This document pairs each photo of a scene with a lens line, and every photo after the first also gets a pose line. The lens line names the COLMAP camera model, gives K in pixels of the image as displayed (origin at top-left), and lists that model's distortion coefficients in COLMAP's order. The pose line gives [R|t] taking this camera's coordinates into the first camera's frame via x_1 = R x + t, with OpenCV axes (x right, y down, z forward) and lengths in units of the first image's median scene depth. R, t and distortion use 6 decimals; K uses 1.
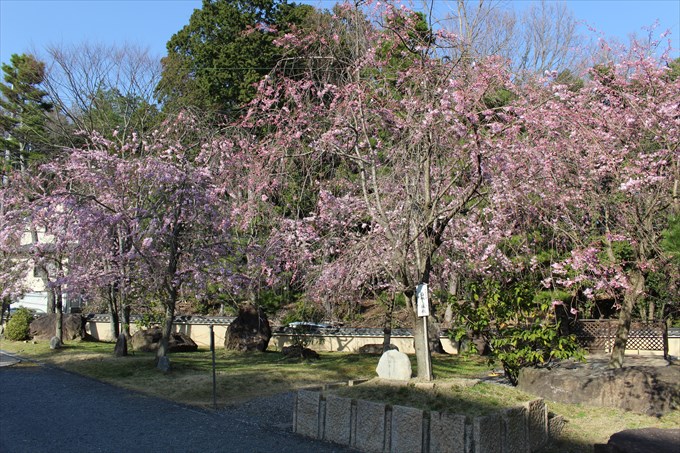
lens RADIAL K [[556.0, 0, 340.0], [0, 556.0, 226.5], [0, 0, 1]] dist [-0.151296, 0.116866]
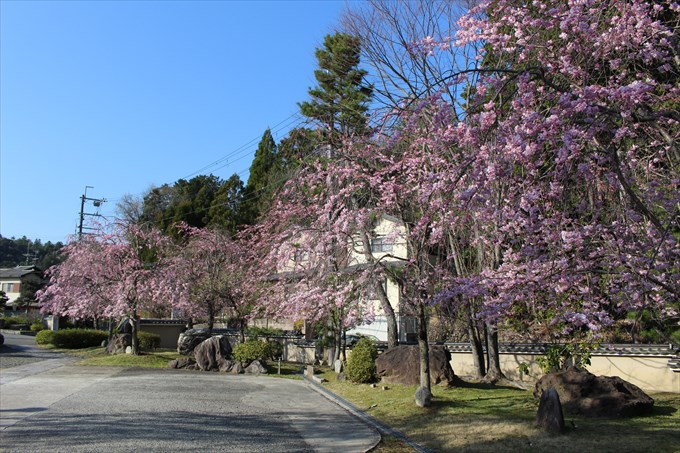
lens RADIAL K [[556.0, 0, 340.0], [0, 556.0, 226.5], [0, 0, 1]] dist [-0.151296, 0.116866]
pose [[0.852039, -0.095171, -0.514754, -0.183723], [0.076648, 0.995418, -0.057168, 0.034849], [0.517836, 0.009254, 0.855430, 0.279142]]
